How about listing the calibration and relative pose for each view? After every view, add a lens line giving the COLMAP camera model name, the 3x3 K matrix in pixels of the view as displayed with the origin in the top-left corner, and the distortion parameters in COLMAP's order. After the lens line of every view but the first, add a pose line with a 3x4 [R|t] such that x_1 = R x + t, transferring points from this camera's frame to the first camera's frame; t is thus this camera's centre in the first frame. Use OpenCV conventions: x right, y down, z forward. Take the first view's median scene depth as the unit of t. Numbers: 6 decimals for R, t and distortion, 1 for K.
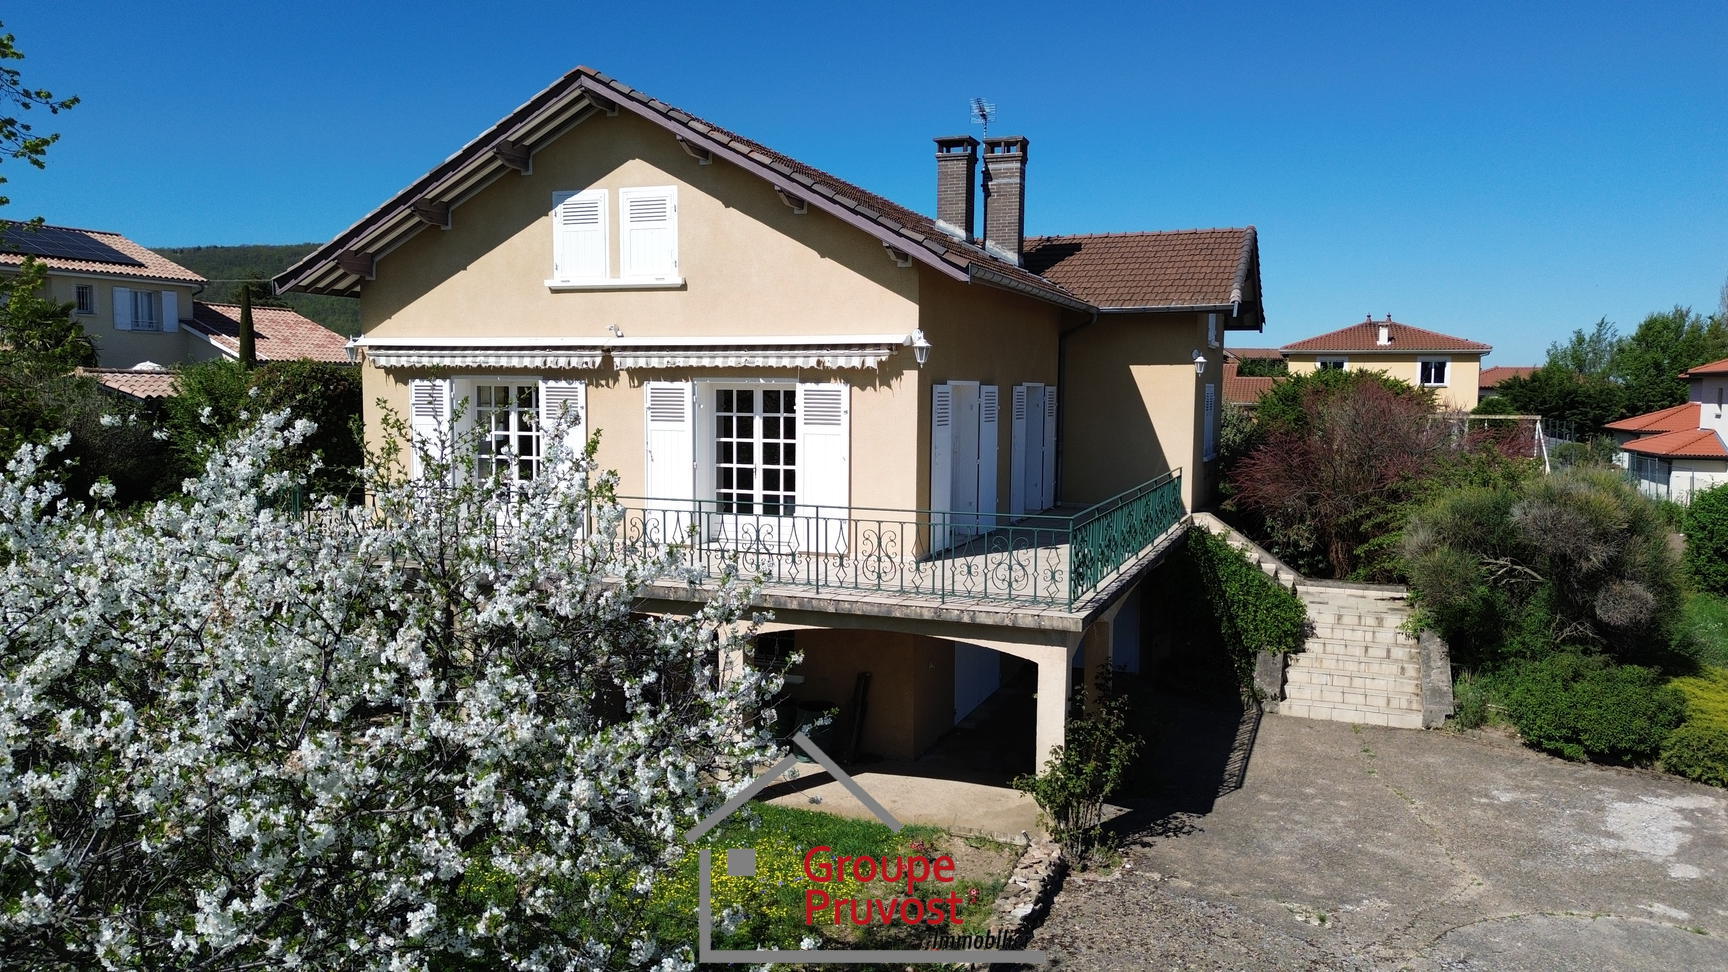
lens RADIAL K [[1224.2, 0, 864.0], [0, 1224.2, 486.0], [0, 0, 1]] dist [0.056149, -0.061544]
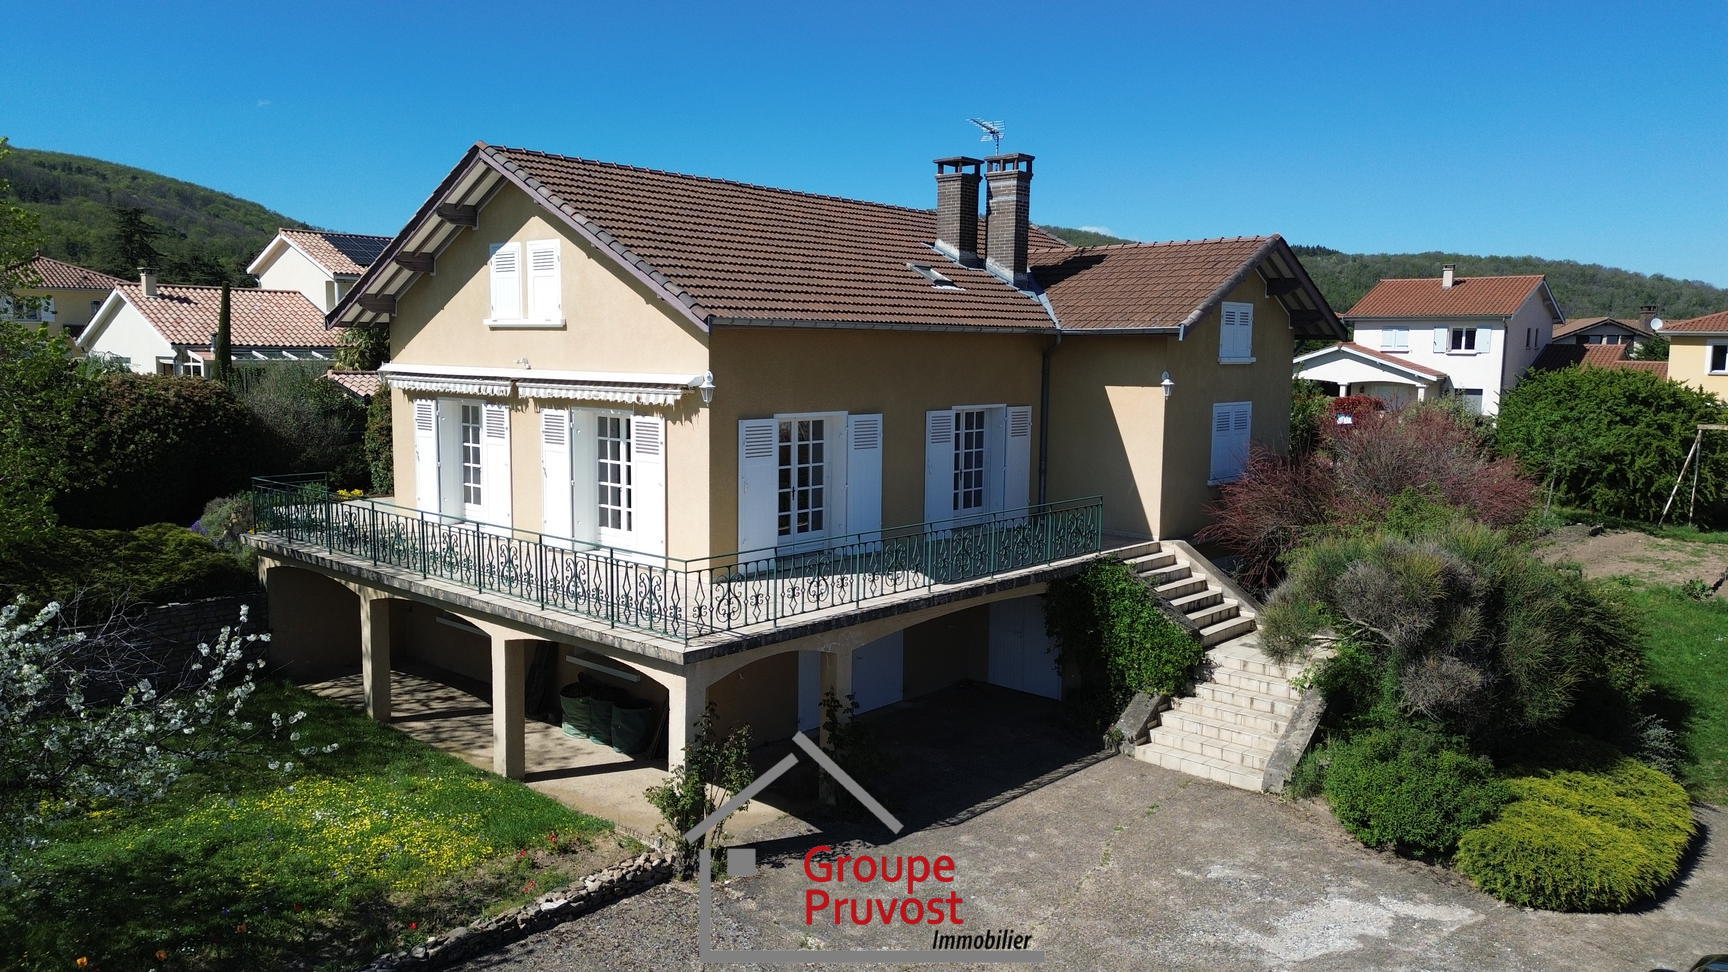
lens RADIAL K [[1224.2, 0, 864.0], [0, 1224.2, 486.0], [0, 0, 1]] dist [0.056149, -0.061544]
pose [[0.935045, 0.041770, -0.352059, 0.514974], [-0.032055, 0.998929, 0.033381, -0.060465], [0.353076, -0.019927, 0.935382, 0.021853]]
